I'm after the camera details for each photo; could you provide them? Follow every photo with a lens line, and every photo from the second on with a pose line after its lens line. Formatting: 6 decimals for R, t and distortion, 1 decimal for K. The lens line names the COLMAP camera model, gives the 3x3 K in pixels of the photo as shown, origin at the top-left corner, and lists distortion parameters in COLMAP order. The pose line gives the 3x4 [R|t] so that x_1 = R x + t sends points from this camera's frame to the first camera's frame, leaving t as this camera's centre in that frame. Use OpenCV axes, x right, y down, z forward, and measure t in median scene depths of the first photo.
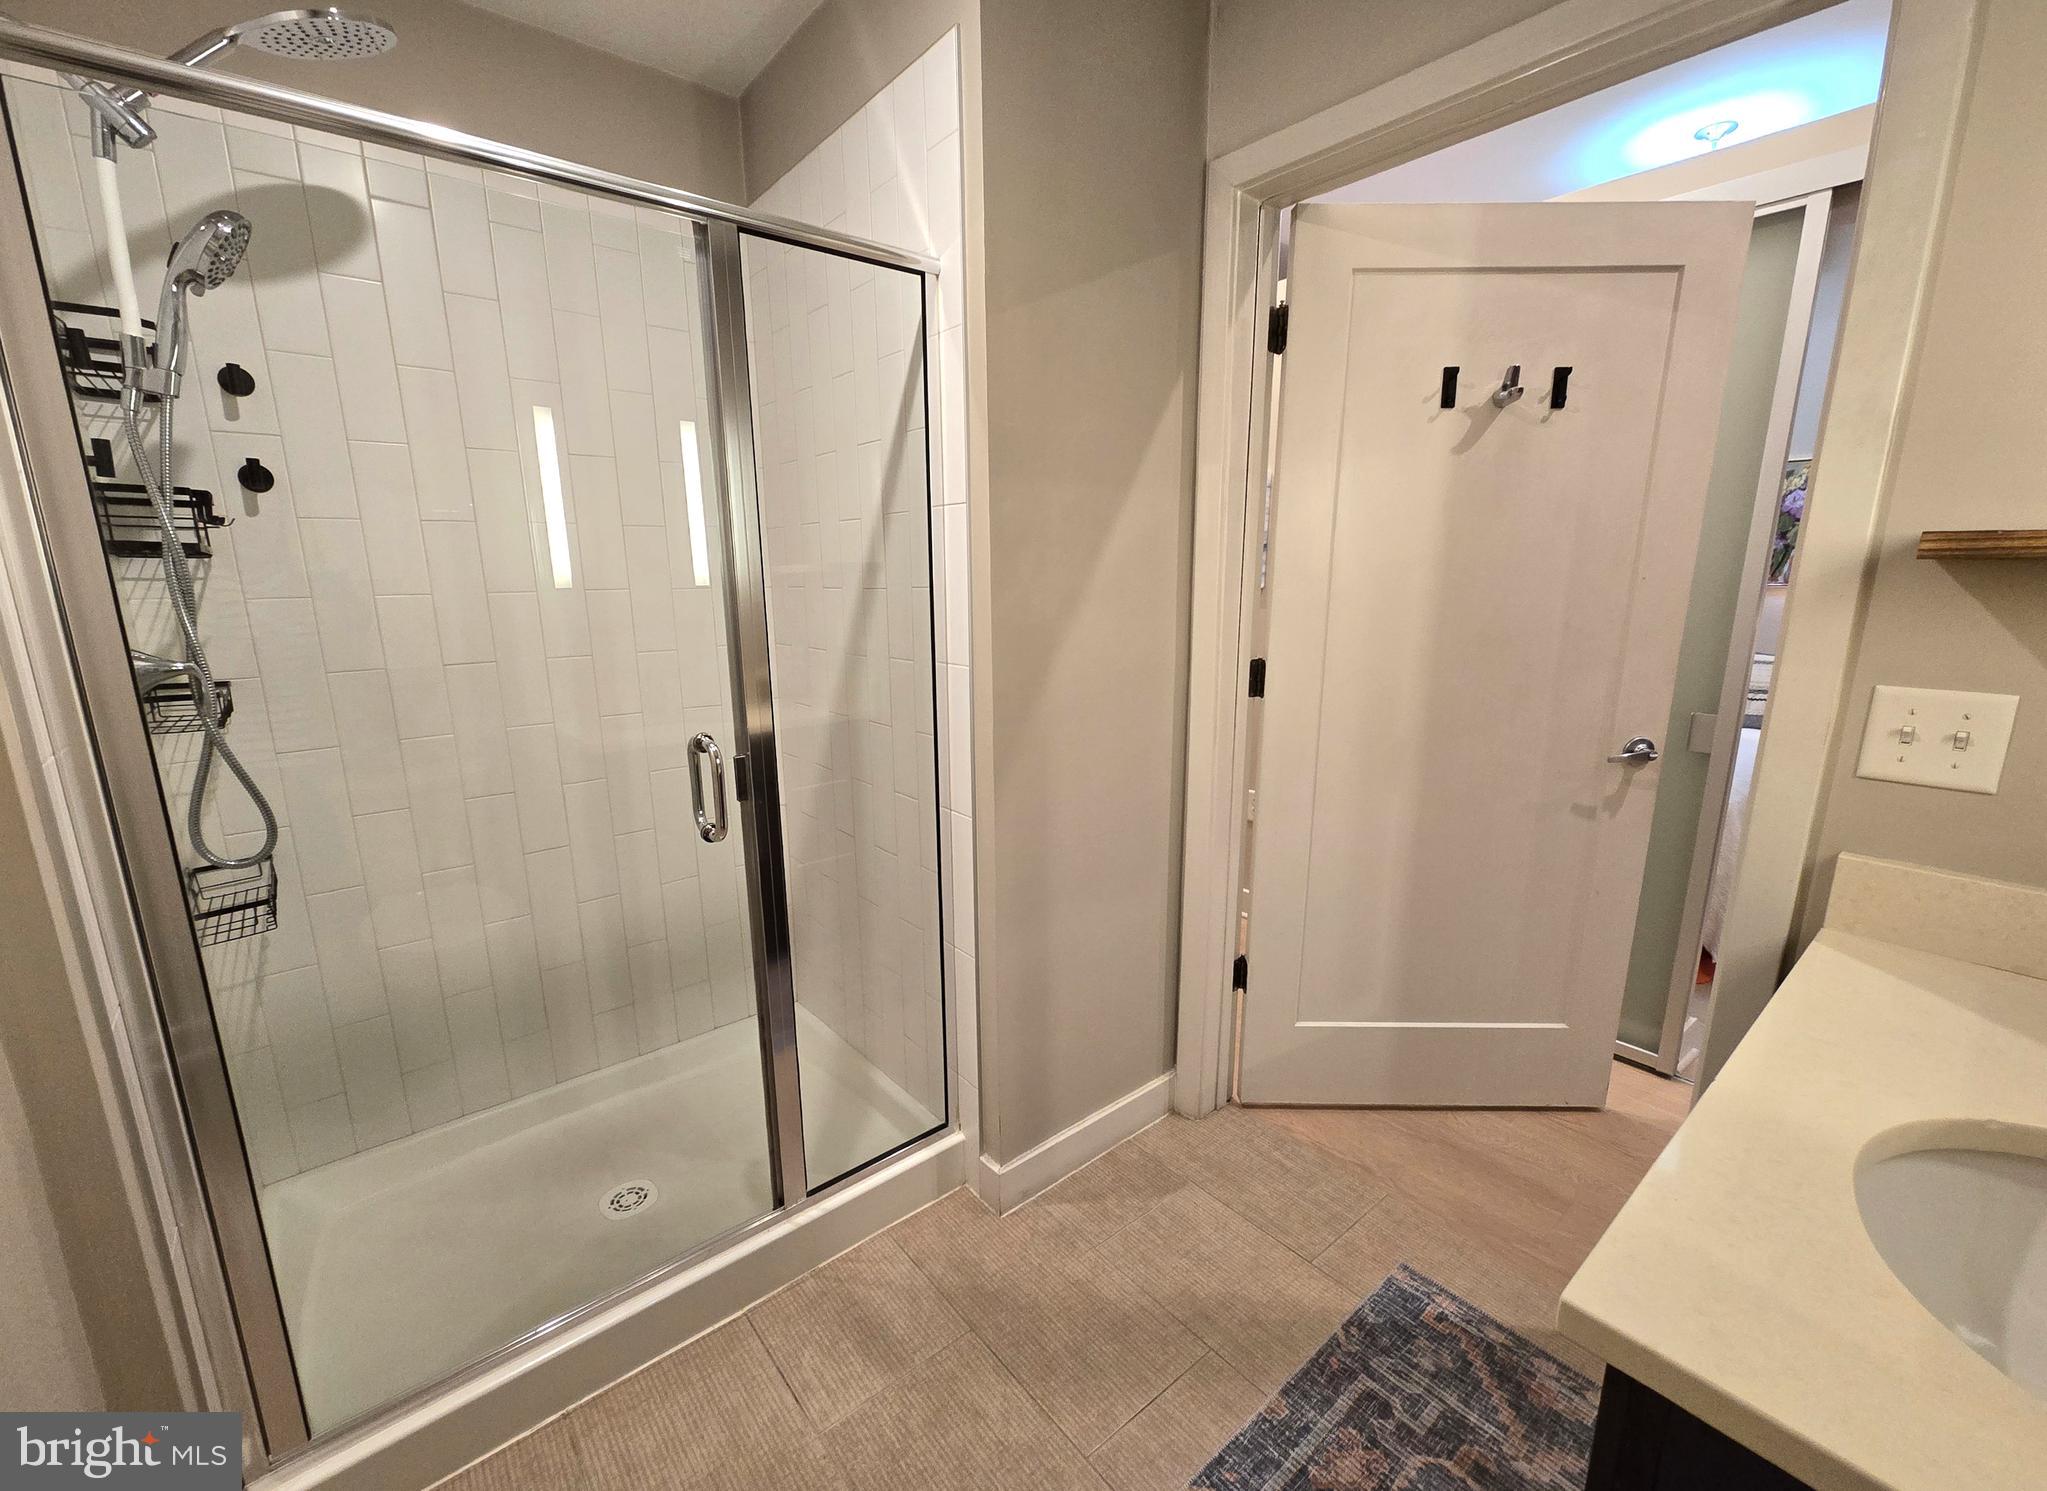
lens RADIAL K [[849.5, 0, 1030.2], [0, 849.5, 757.2], [0, 0, 1]] dist [-0.000813, -0.000016]
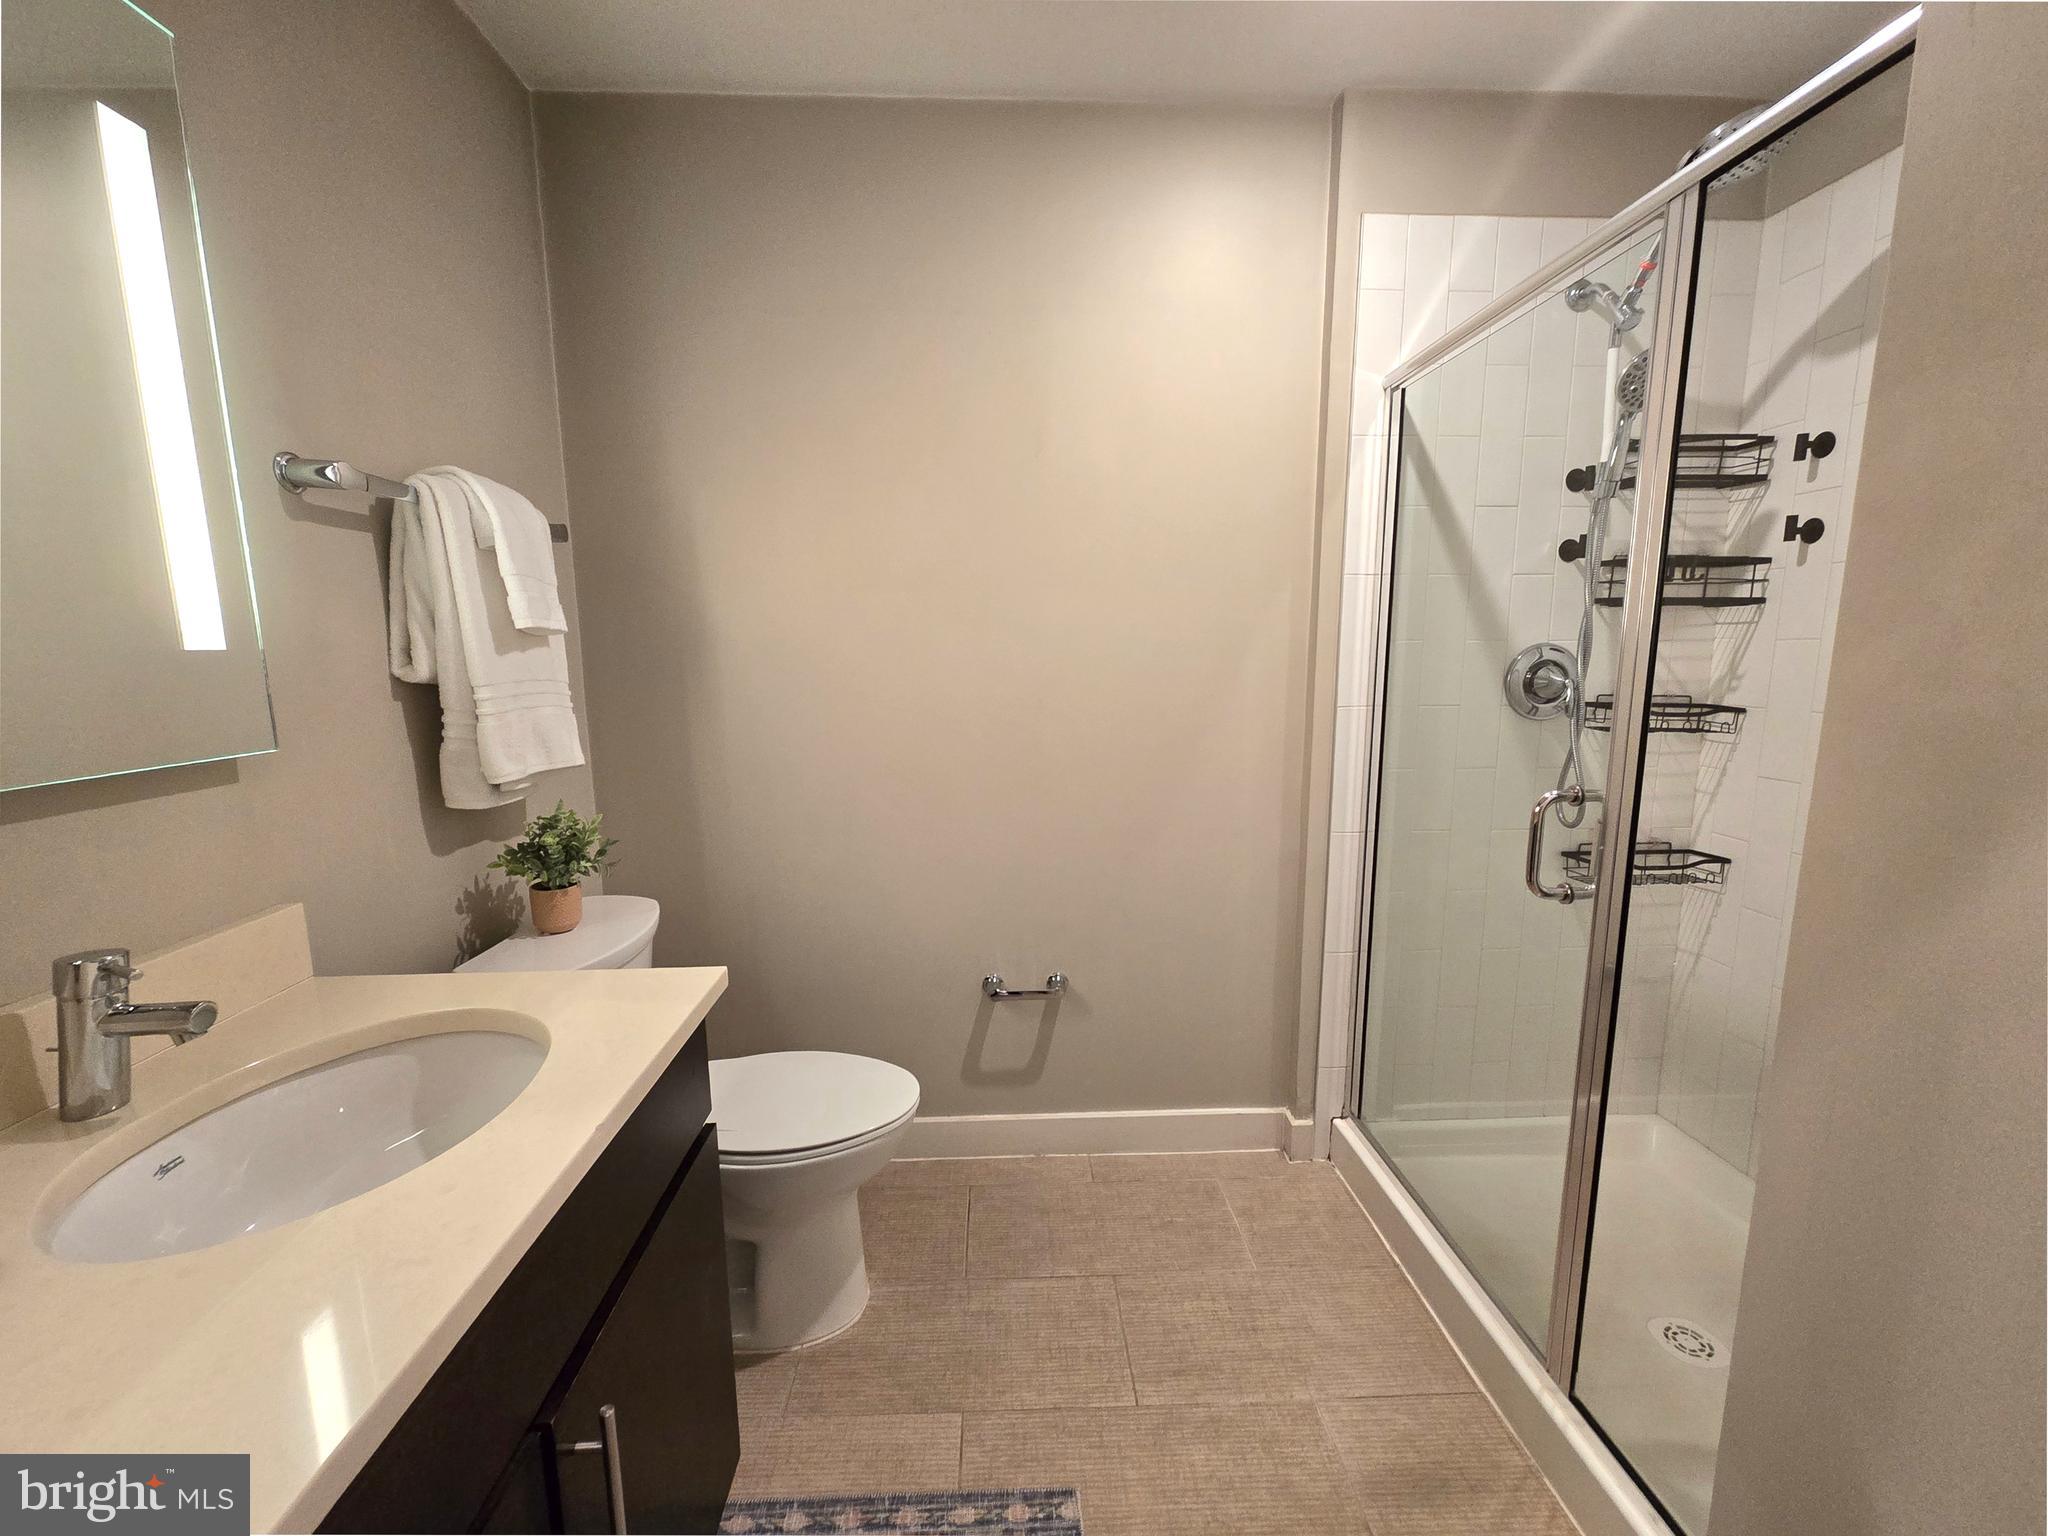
lens RADIAL K [[838.0, 0, 1015.6], [0, 838.0, 776.9], [0, 0, 1]] dist [-0.000511, -0.000352]
pose [[-0.617733, 0.132837, -0.775087, 0.672401], [-0.156982, 0.944961, 0.287063, -0.195049], [0.770560, 0.299003, -0.562881, 1.004945]]
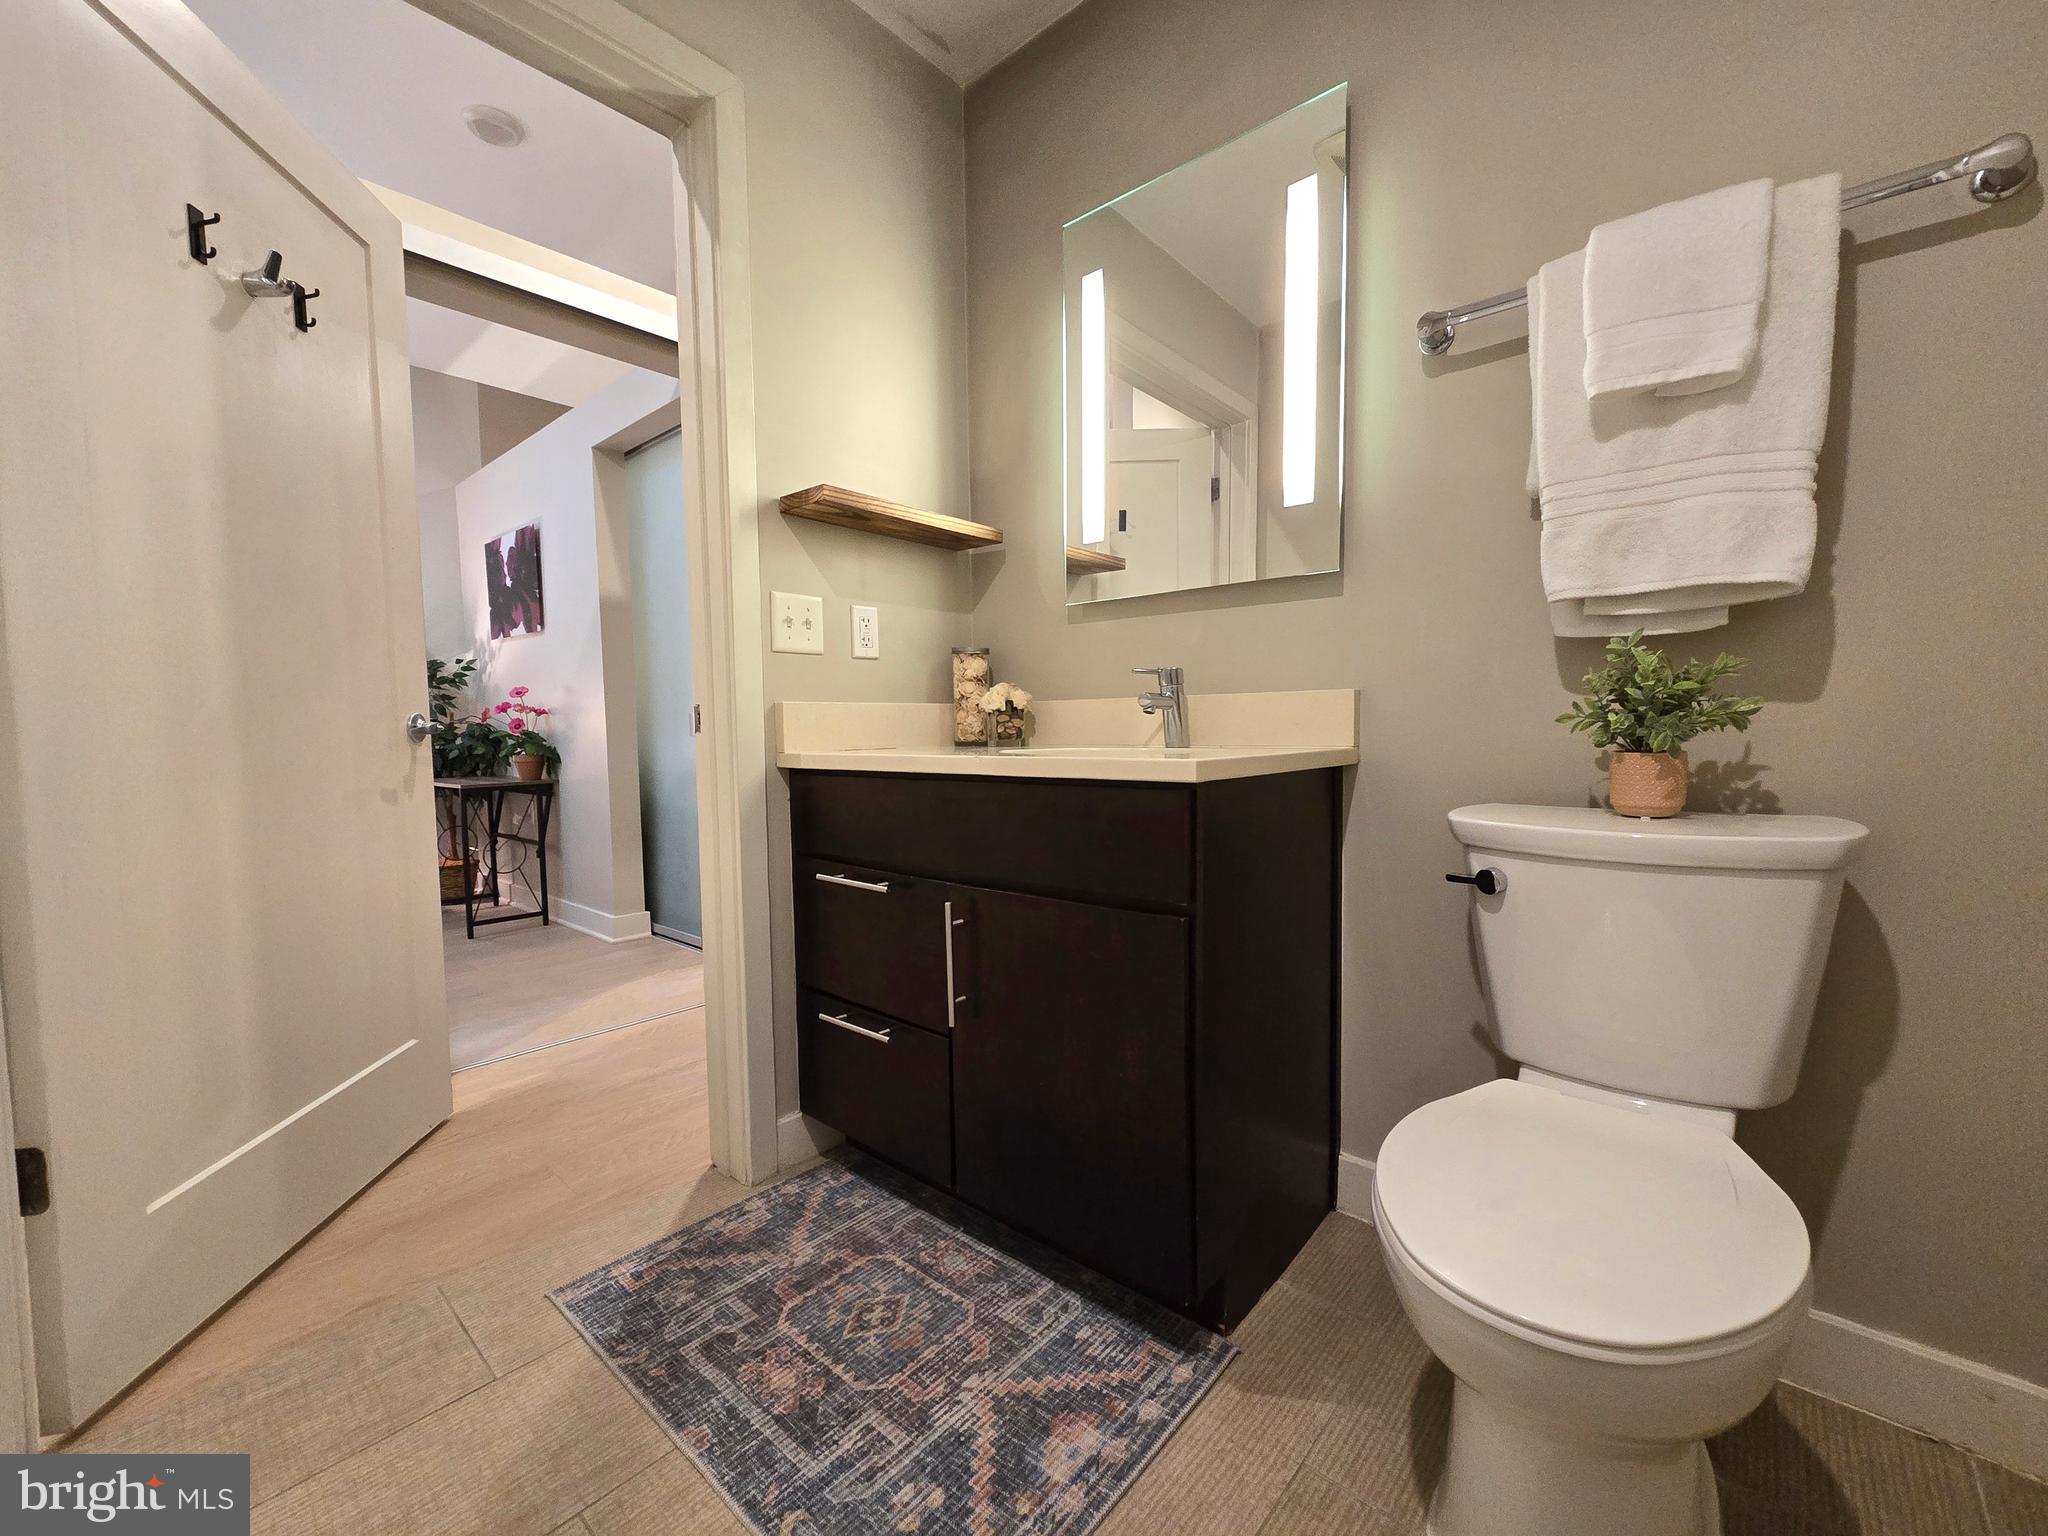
lens RADIAL K [[838.0, 0, 1011.3], [0, 838.0, 775.4], [0, 0, 1]] dist [-0.000511, -0.000352]
pose [[-0.138913, -0.058025, 0.988603, -0.470525], [0.224863, 0.970358, 0.088551, 0.161127], [-0.964438, 0.234601, -0.121748, 0.648036]]
